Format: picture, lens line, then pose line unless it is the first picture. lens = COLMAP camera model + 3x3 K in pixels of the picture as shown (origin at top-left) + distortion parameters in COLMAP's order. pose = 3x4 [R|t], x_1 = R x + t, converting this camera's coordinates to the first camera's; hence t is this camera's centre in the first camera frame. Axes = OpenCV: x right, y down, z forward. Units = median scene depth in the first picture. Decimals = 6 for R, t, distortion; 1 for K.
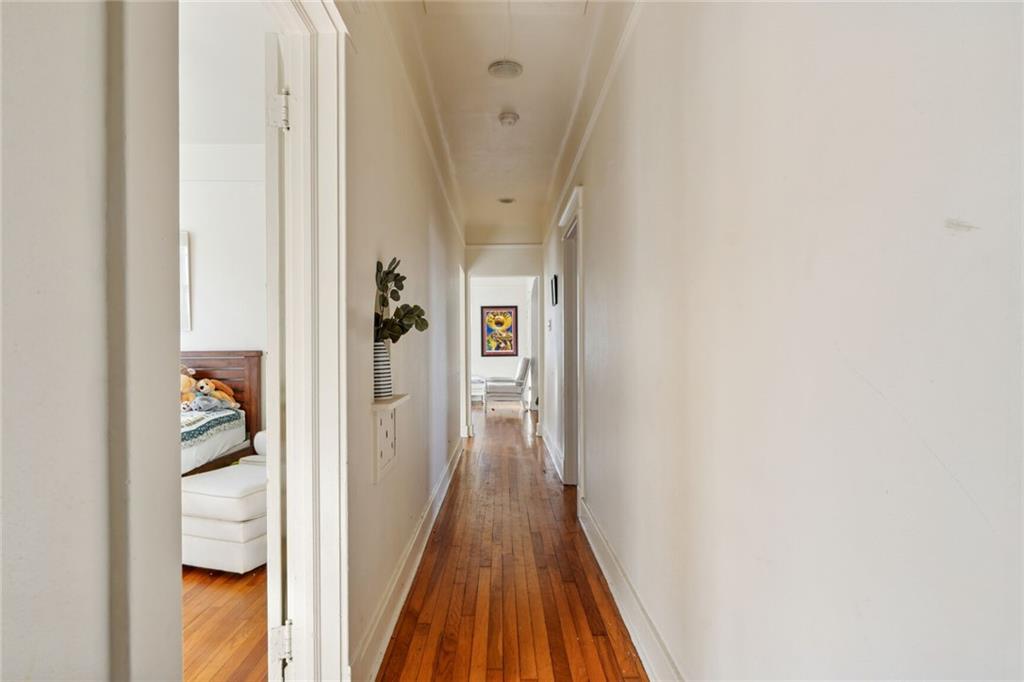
lens RADIAL K [[552.6, 0, 506.6], [0, 552.6, 346.3], [0, 0, 1]] dist [-0.002985, 0.001156]
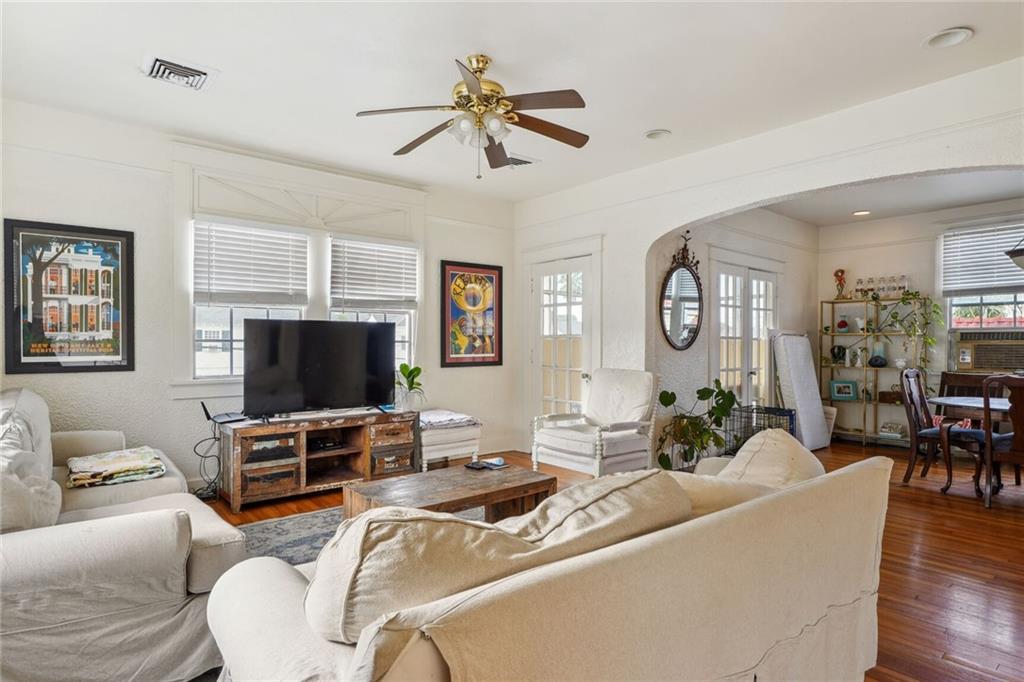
lens RADIAL K [[552.6, 0, 508.9], [0, 552.6, 344.1], [0, 0, 1]] dist [-0.002985, 0.001156]
pose [[0.786162, 0.007969, 0.617969, -0.205140], [-0.007683, 0.999966, -0.003122, -0.000135], [-0.617972, -0.002294, 0.786196, 0.419829]]
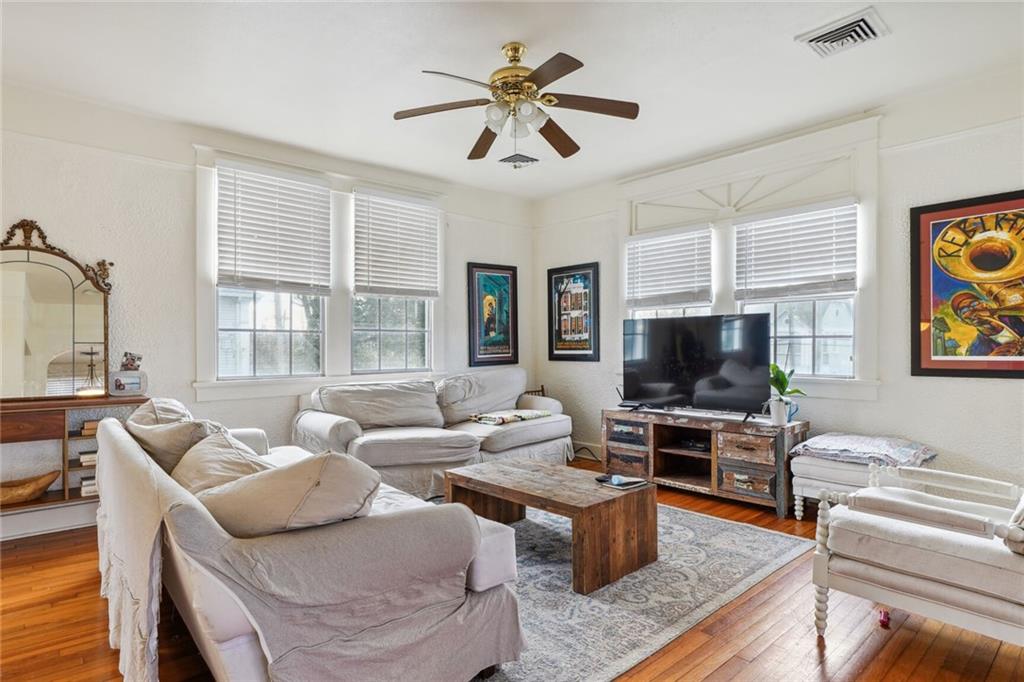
lens RADIAL K [[552.6, 0, 511.4], [0, 552.6, 345.1], [0, 0, 1]] dist [-0.002985, 0.001156]
pose [[0.654664, 0.003020, -0.755914, 0.027260], [-0.004596, 0.999989, 0.000014, 0.002210], [0.755906, 0.003465, 0.654671, 0.450021]]
